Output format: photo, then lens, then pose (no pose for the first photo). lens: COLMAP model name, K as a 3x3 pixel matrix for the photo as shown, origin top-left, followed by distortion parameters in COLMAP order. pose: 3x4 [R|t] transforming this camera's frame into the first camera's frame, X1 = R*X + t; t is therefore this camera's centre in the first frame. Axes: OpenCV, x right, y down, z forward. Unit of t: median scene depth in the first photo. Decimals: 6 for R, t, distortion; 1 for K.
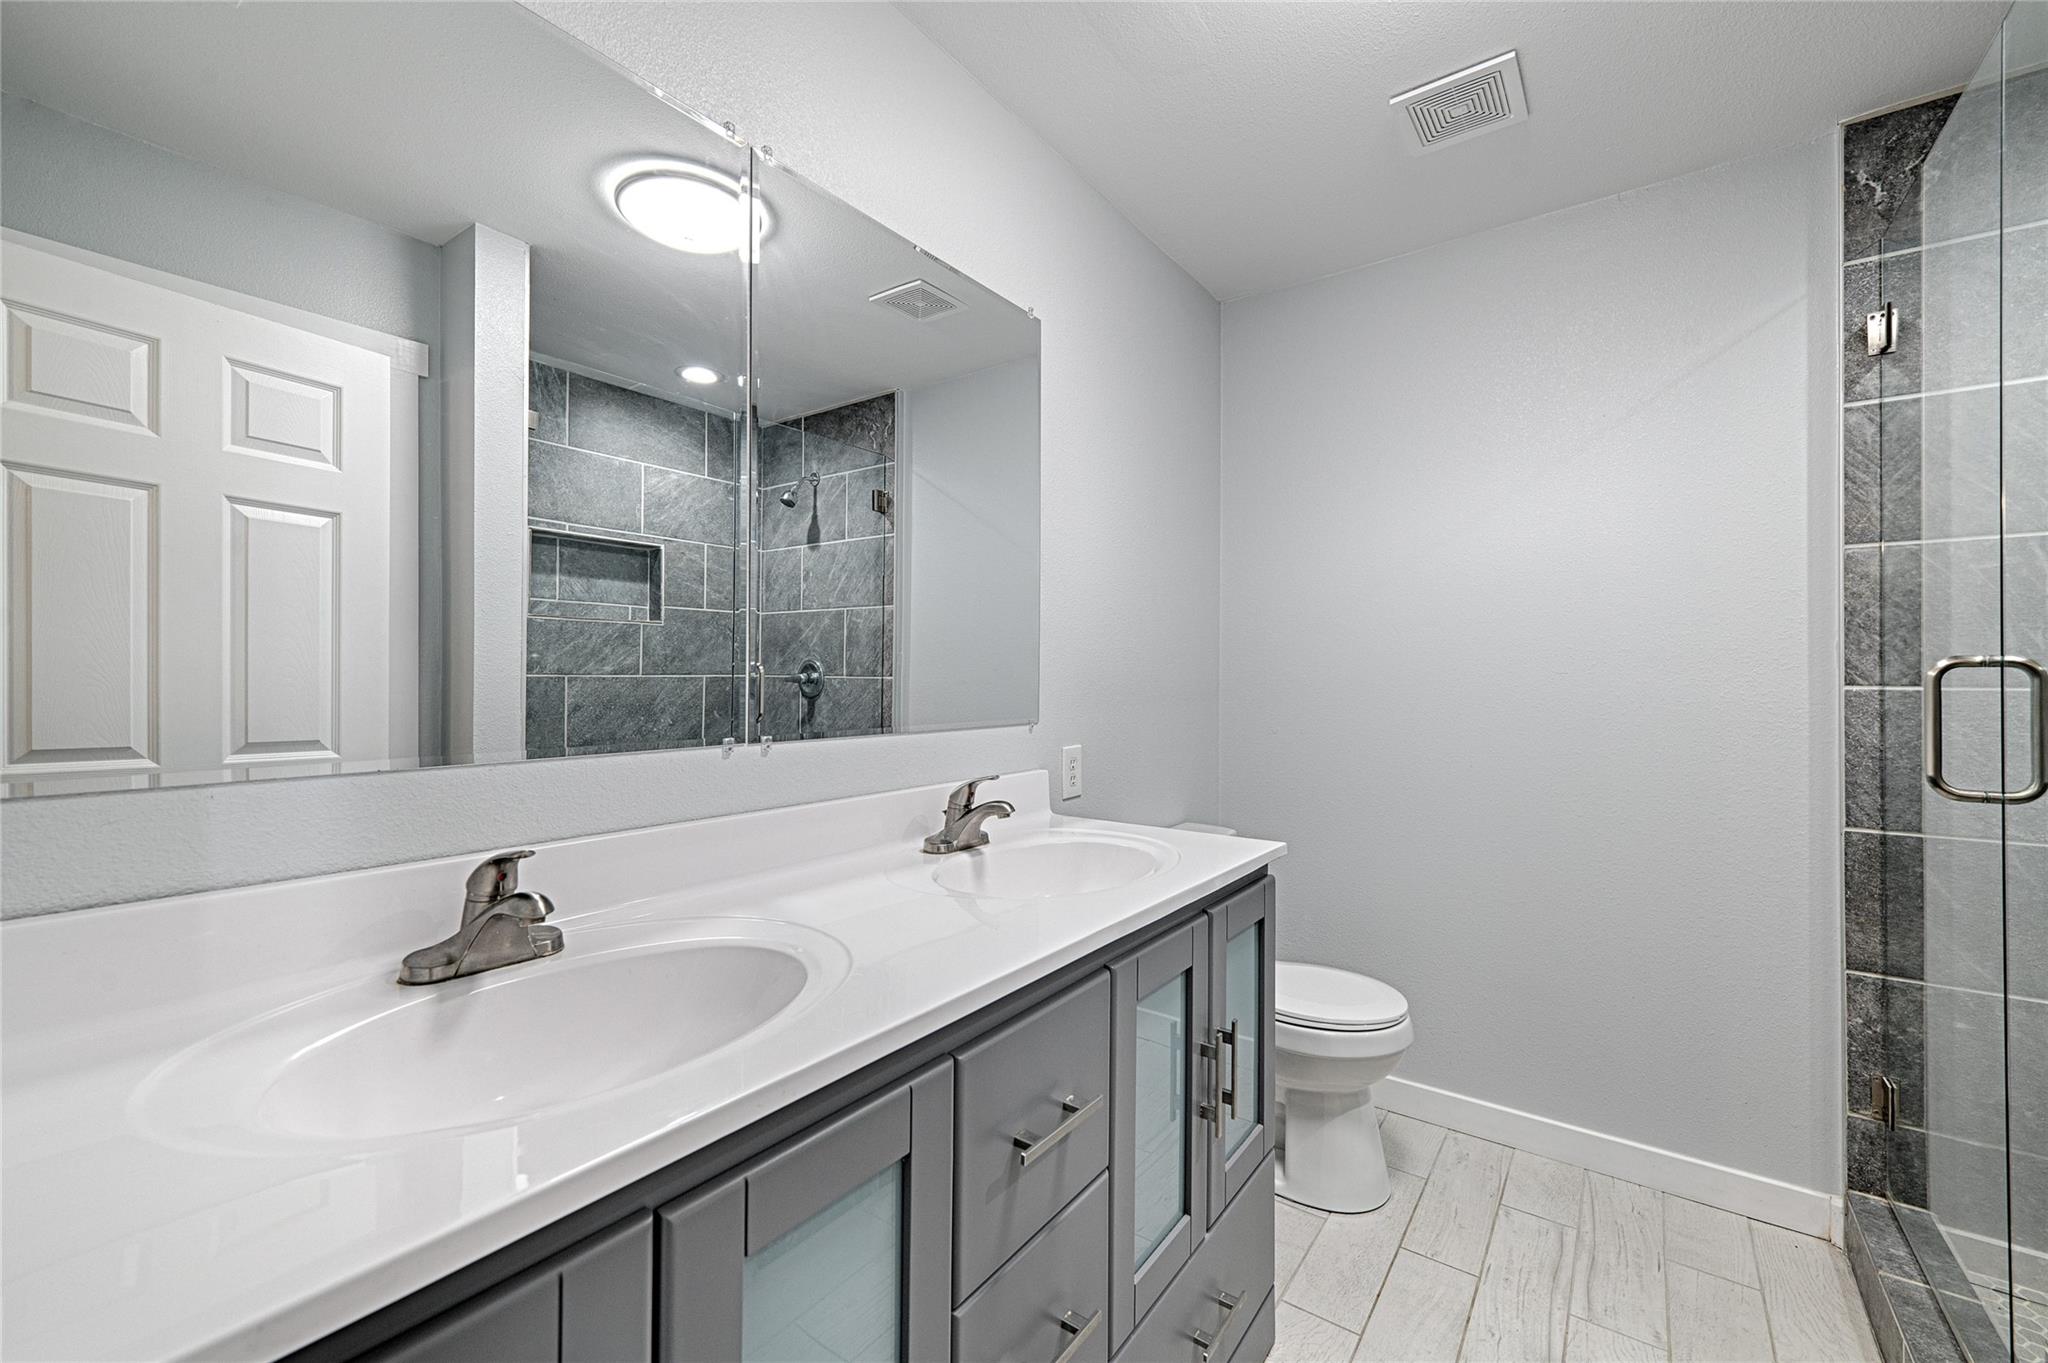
lens RADIAL K [[829.3, 0, 1022.4], [0, 829.3, 668.5], [0, 0, 1]] dist [0.003293, 0.000211]
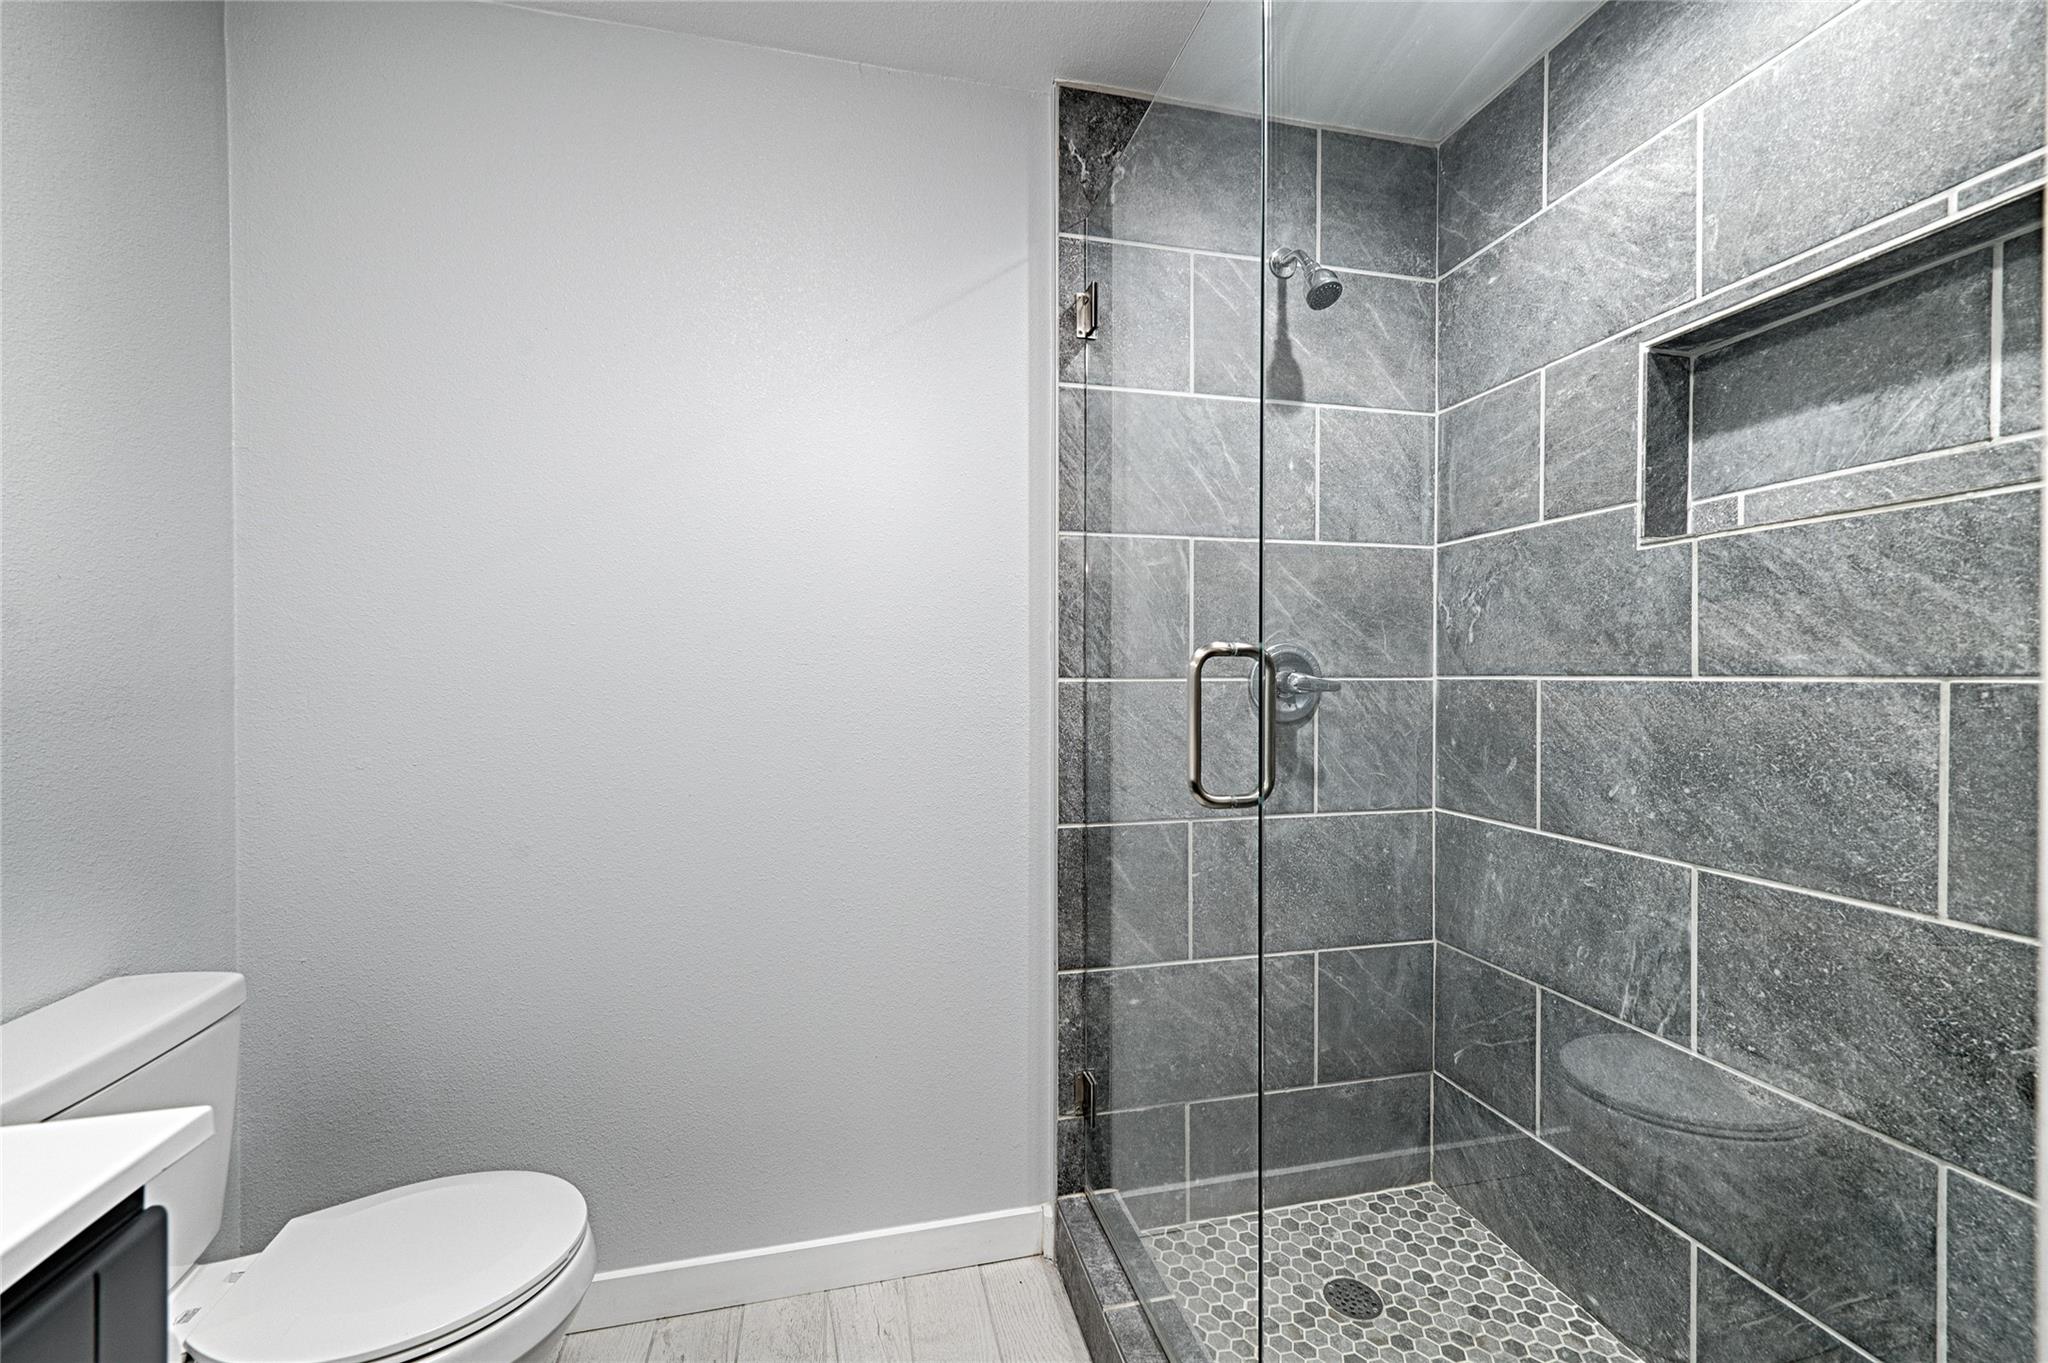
lens RADIAL K [[837.2, 0, 1033.8], [0, 837.2, 681.2], [0, 0, 1]] dist [0.014861, -0.000019]
pose [[0.639012, -0.013135, 0.769084, 0.228886], [-0.004727, 0.999768, 0.021002, 0.004192], [-0.769182, -0.017056, 0.638802, 0.409643]]
